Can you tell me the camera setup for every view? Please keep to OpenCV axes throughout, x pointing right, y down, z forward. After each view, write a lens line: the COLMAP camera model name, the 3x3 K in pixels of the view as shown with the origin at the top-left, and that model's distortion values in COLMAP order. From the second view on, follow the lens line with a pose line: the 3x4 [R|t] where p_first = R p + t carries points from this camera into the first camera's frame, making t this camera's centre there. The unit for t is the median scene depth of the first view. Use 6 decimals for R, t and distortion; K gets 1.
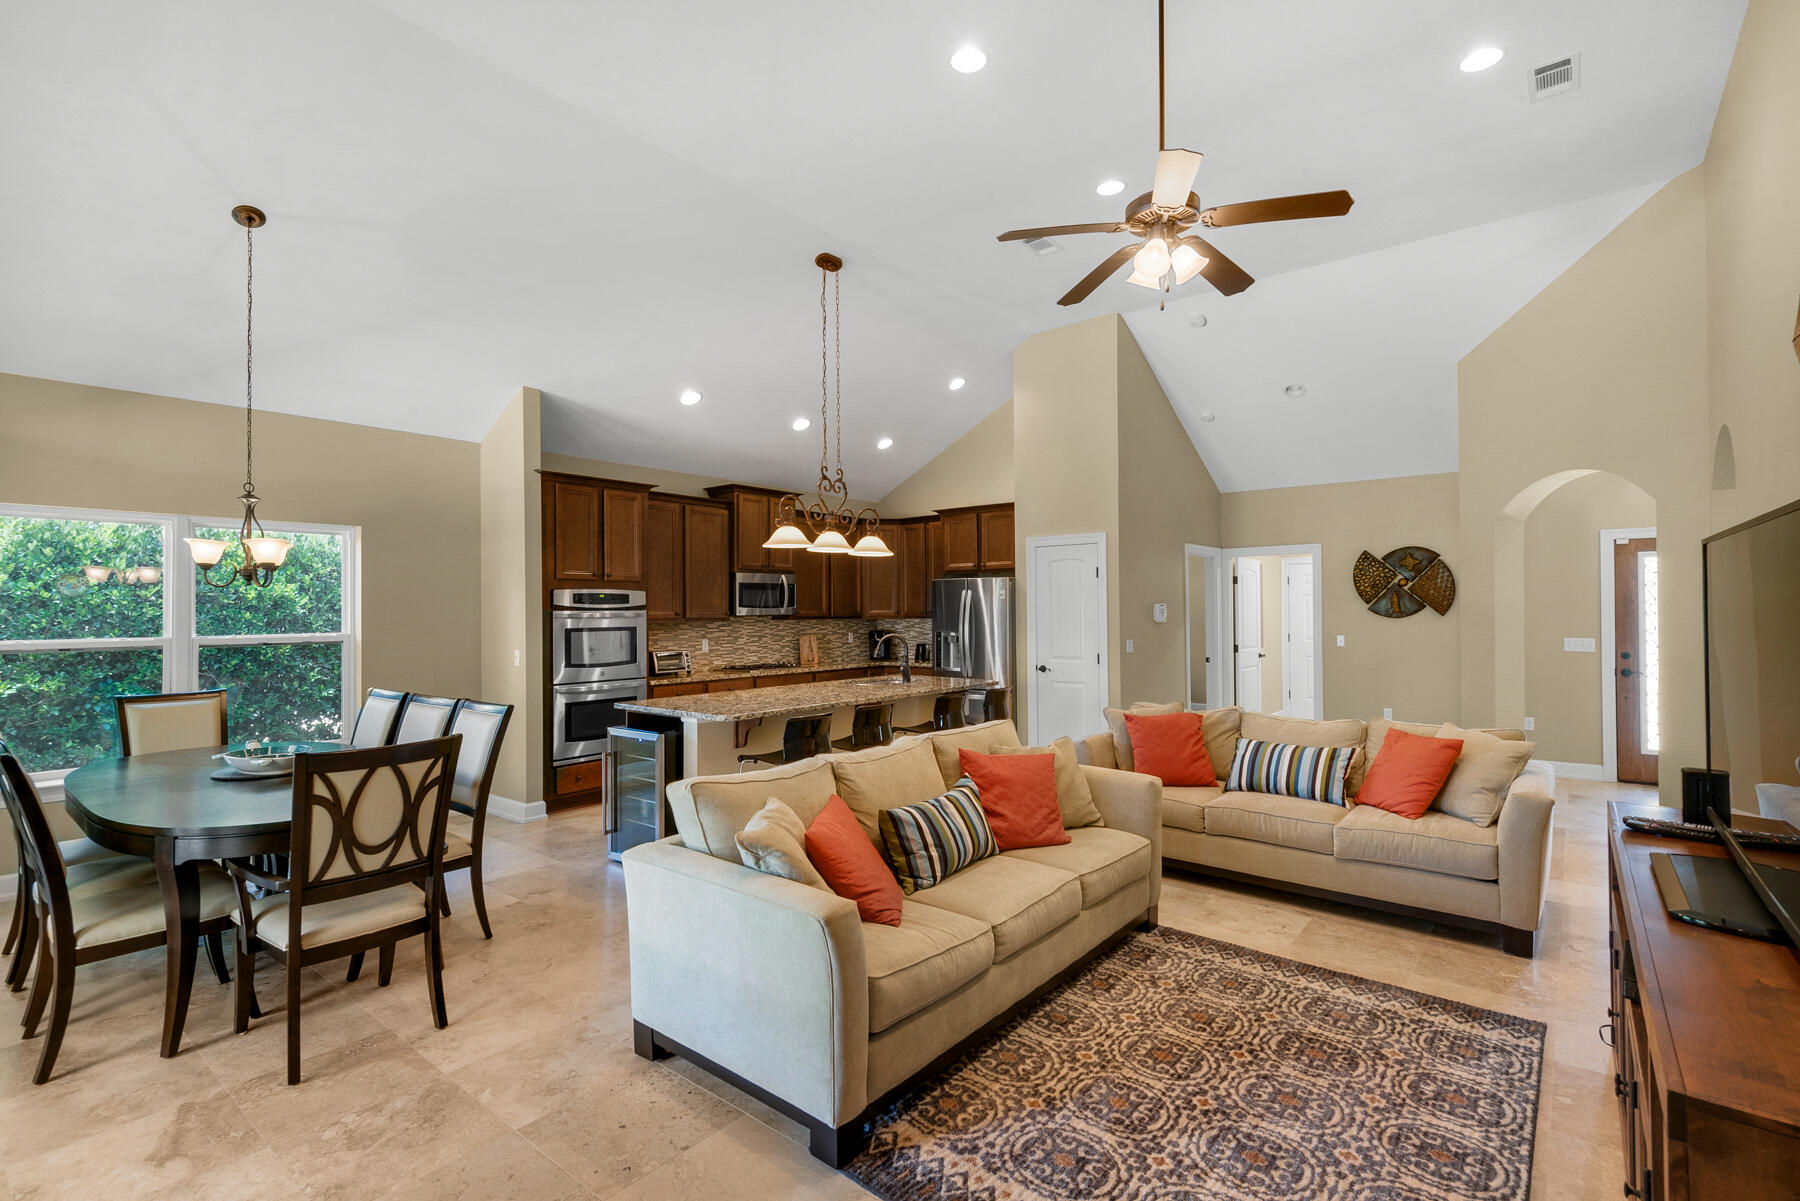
lens RADIAL K [[827.6, 0, 896.6], [0, 827.6, 586.8], [0, 0, 1]] dist [0.035191, -0.021537]
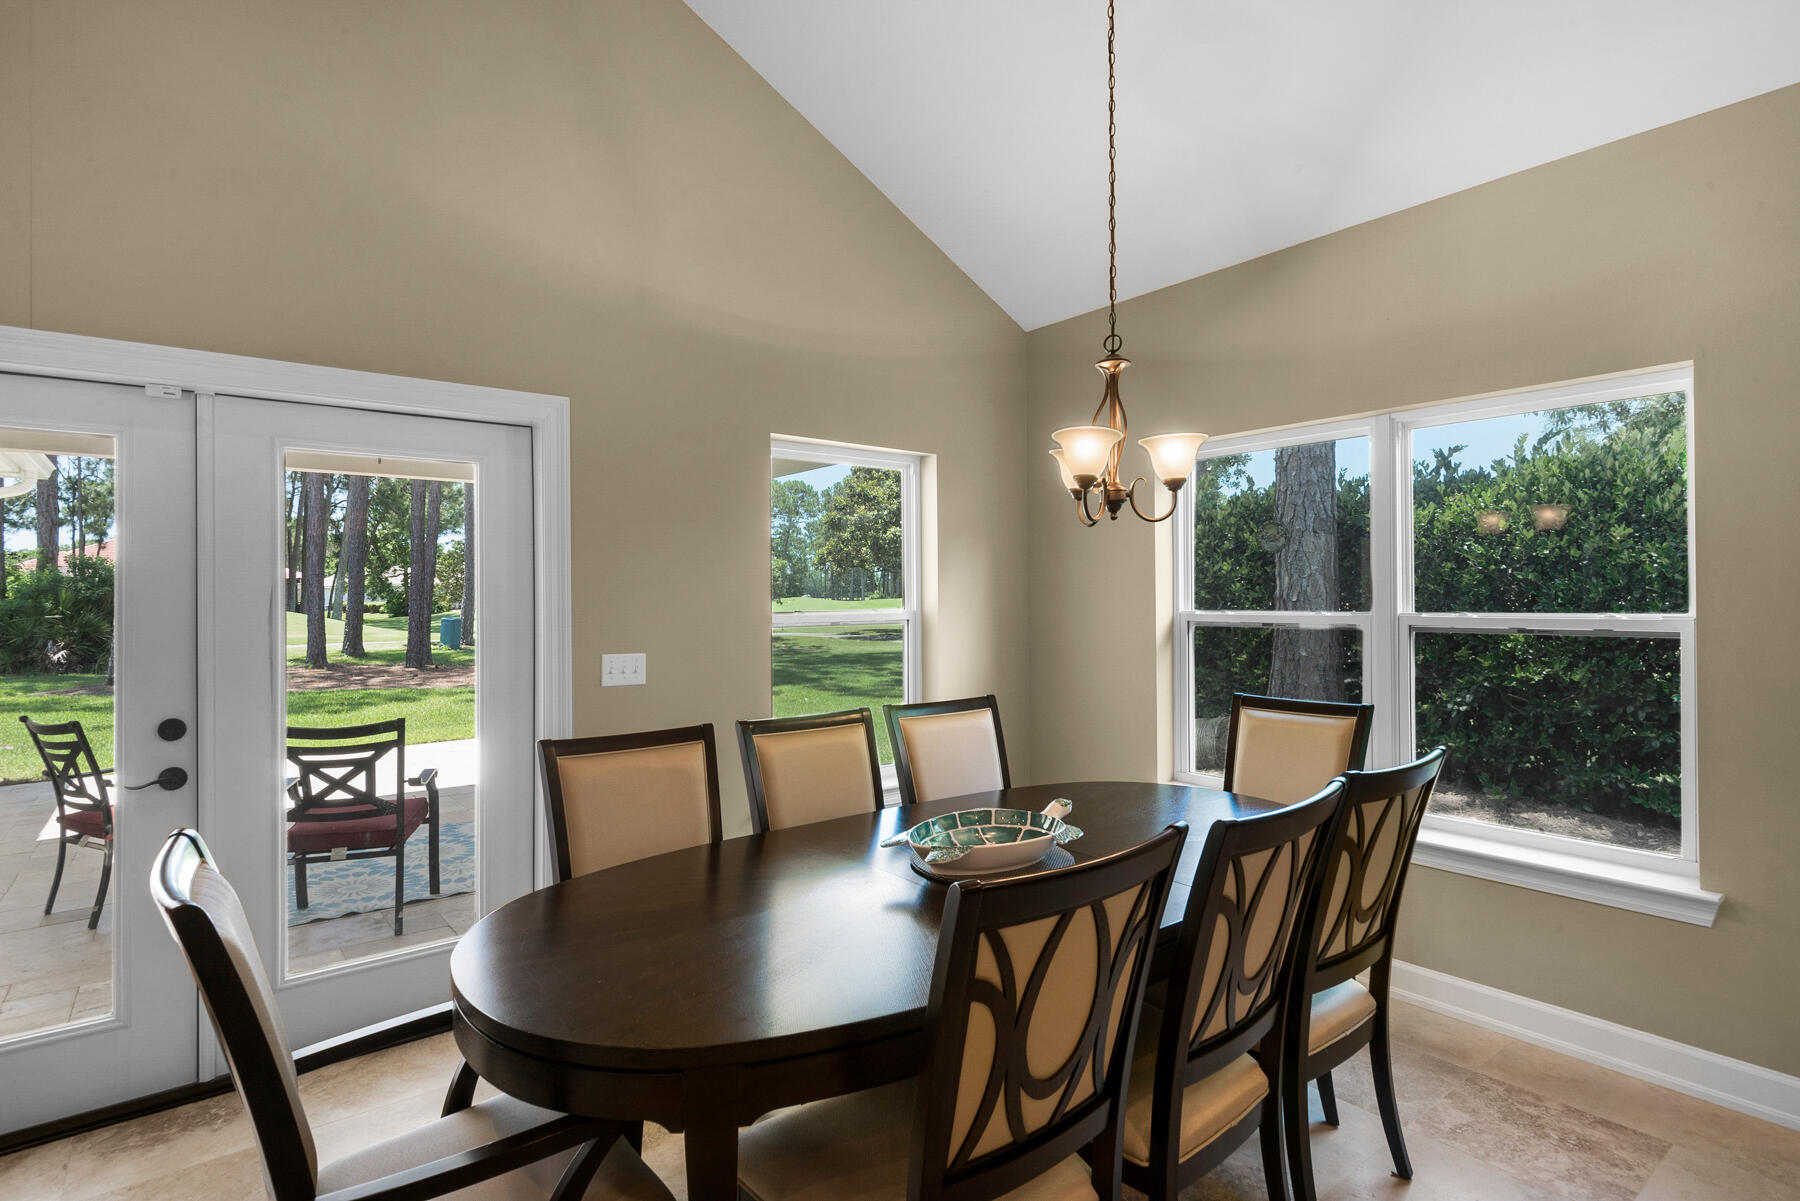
lens RADIAL K [[908.1, 0, 908.8], [0, 908.1, 601.1], [0, 0, 1]] dist [0.047475, -0.032478]
pose [[-0.212279, 0.013422, -0.977117, -0.105700], [0.038071, 0.999260, 0.005455, 0.028656], [0.976467, -0.036042, -0.212633, 0.654228]]
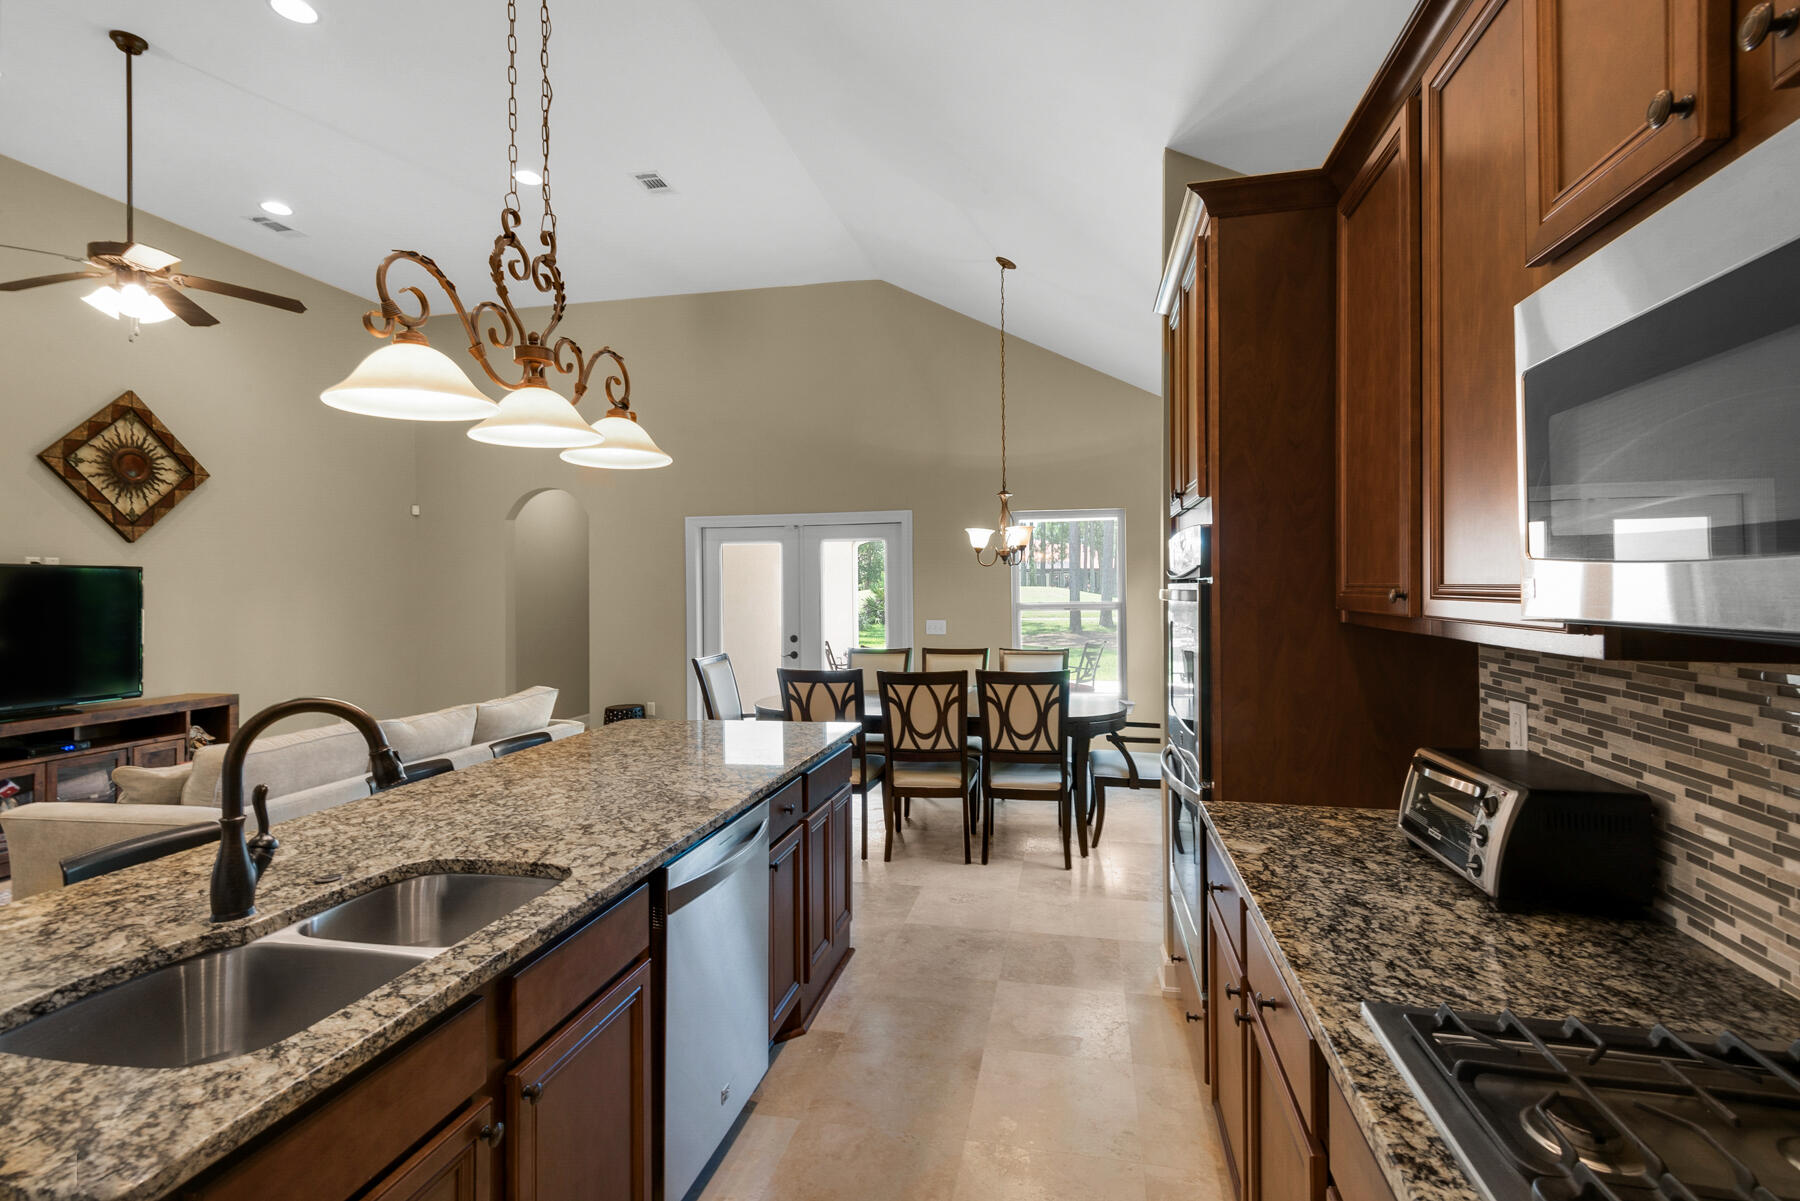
lens RADIAL K [[827.6, 0, 896.6], [0, 827.6, 586.8], [0, 0, 1]] dist [0.035191, -0.021537]
pose [[-0.888344, 0.015055, -0.458931, -0.047197], [0.029377, 0.999278, -0.024084, 0.036889], [0.458237, -0.034877, -0.888145, 1.325552]]
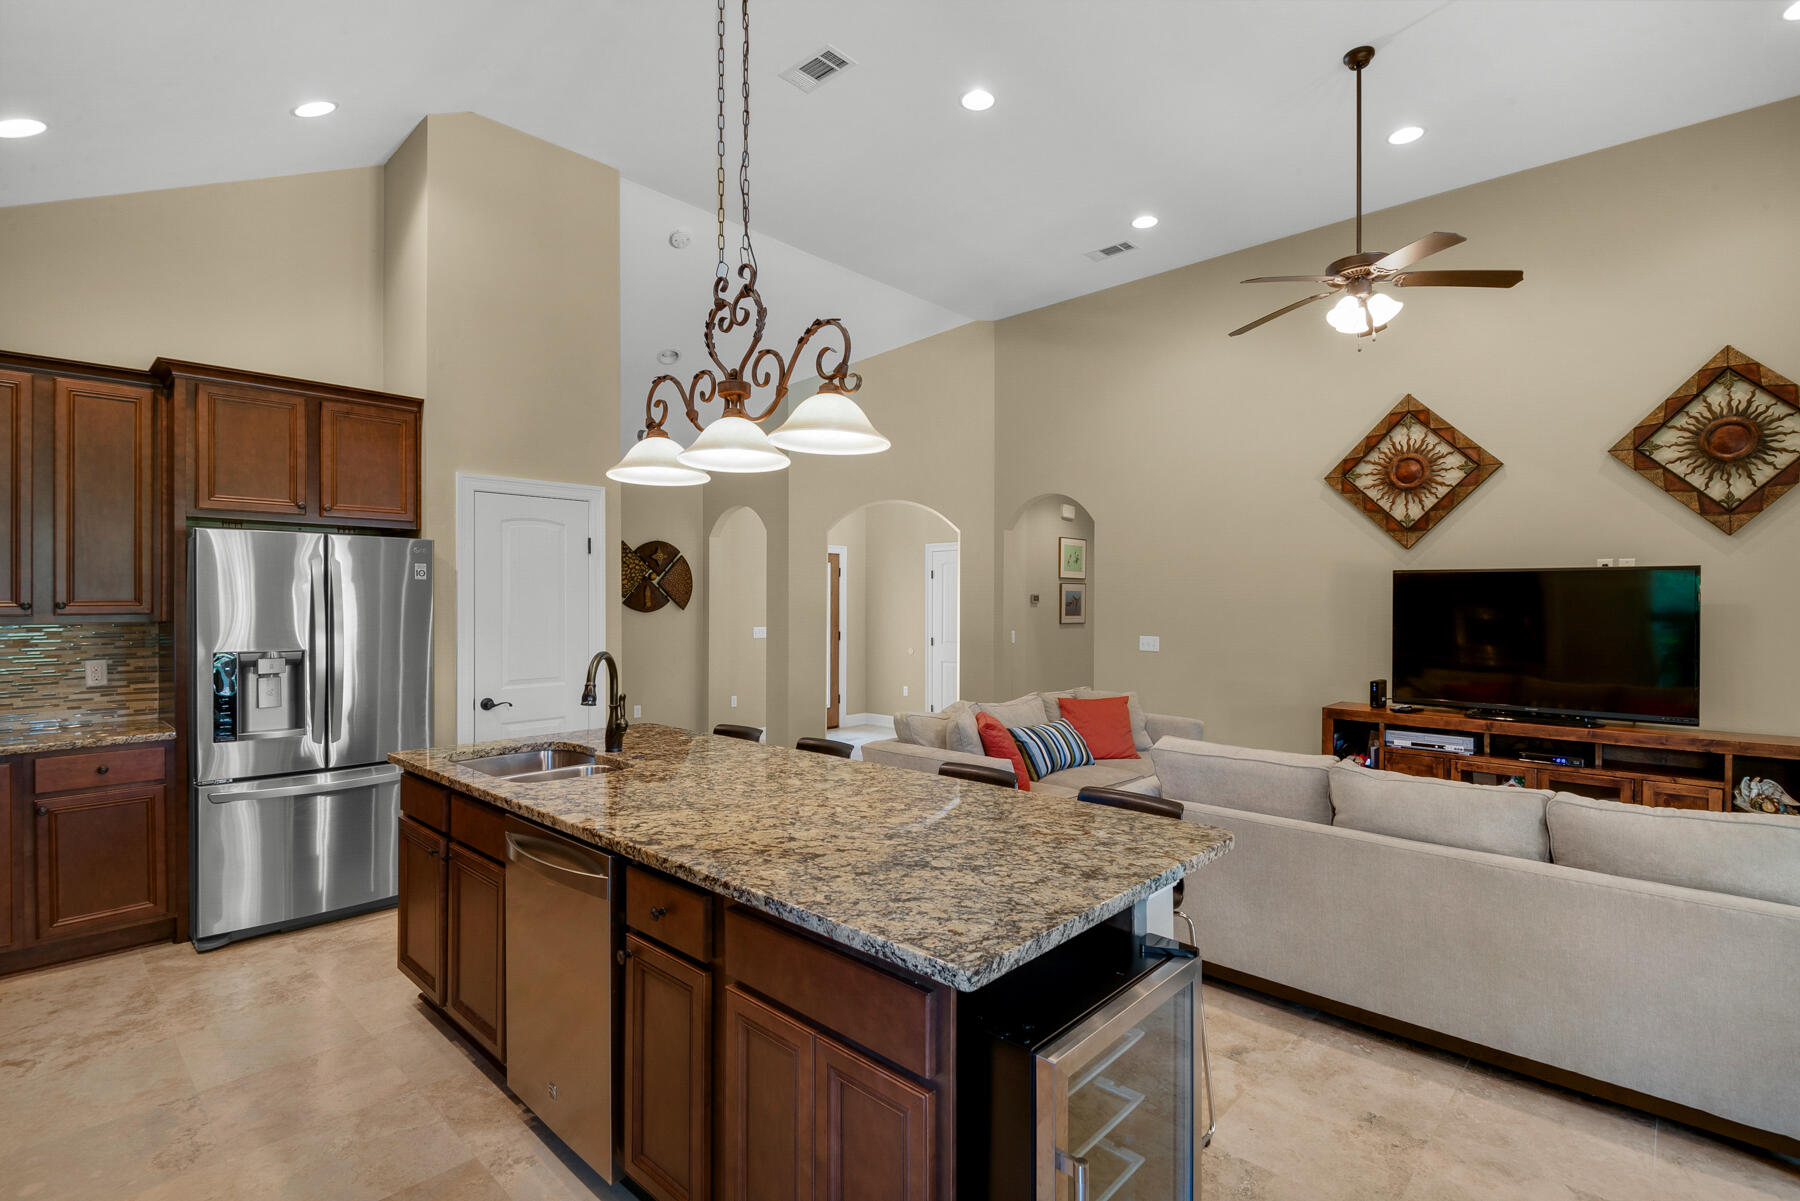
lens RADIAL K [[831.2, 0, 912.9], [0, 831.2, 600.8], [0, 0, 1]] dist [0.038894, -0.031848]
pose [[0.055299, 0.007960, 0.998438, -0.479116], [-0.030787, 0.999506, -0.006263, 0.026558], [-0.997995, -0.030392, 0.055517, 0.821237]]
